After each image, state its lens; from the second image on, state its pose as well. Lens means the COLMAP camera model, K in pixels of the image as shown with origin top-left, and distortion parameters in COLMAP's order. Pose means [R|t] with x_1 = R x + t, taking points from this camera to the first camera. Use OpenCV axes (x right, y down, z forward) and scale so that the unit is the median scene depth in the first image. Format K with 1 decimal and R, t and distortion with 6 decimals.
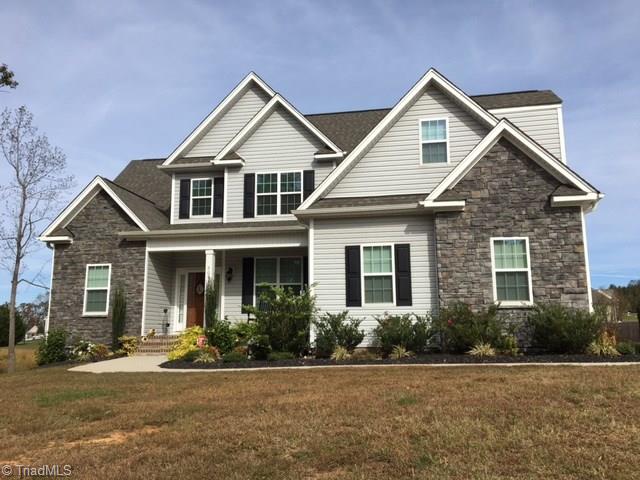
lens RADIAL K [[549.7, 0, 320.0], [0, 549.7, 240.0], [0, 0, 1]] dist [0.048371, -0.014885]
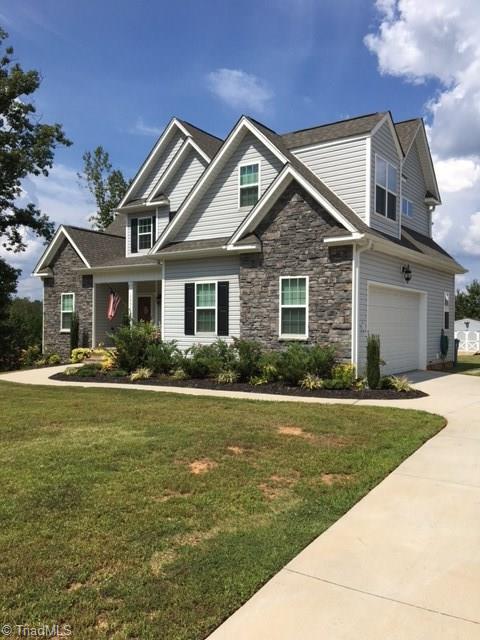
lens RADIAL K [[549.7, 0, 240.0], [0, 549.7, 320.0], [0, 0, 1]] dist [0.048371, -0.014885]
pose [[0.908234, 0.008356, -0.418379, 0.692686], [0.059805, 0.986946, 0.149538, -0.086829], [0.414167, -0.160836, 0.895878, -0.026031]]
